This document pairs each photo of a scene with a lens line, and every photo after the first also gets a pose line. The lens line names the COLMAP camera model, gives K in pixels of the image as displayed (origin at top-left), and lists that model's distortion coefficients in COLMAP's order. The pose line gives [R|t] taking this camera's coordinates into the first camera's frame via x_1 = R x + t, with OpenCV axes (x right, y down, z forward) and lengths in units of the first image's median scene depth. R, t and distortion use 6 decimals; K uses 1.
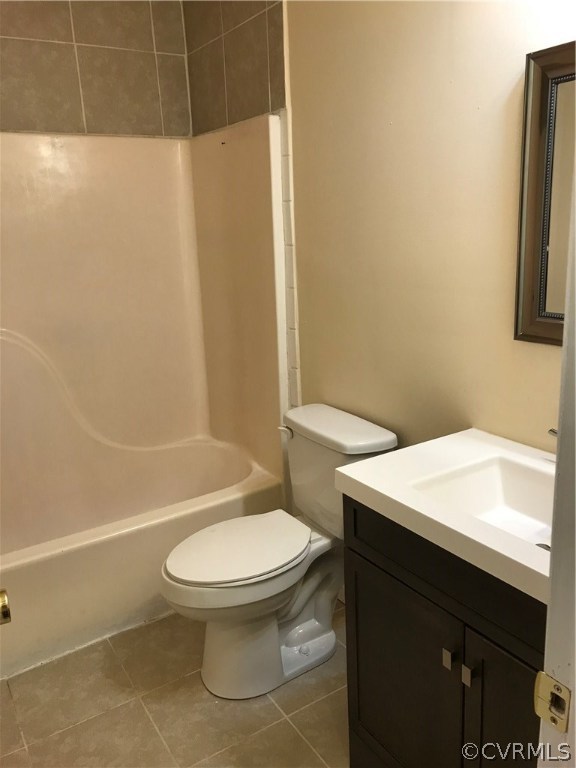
lens RADIAL K [[628.1, 0, 291.8], [0, 628.1, 373.0], [0, 0, 1]] dist [0.058154, -0.063875]
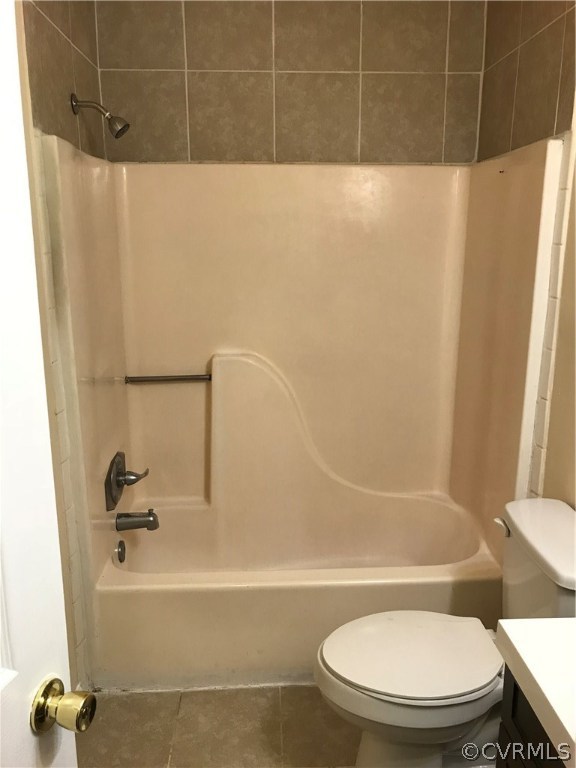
lens RADIAL K [[628.1, 0, 291.8], [0, 628.1, 373.0], [0, 0, 1]] dist [0.058154, -0.063875]
pose [[0.861540, 0.148977, -0.485340, 0.107433], [-0.157182, 0.987277, 0.024031, -0.069028], [0.482745, 0.055583, 0.873995, 0.124779]]
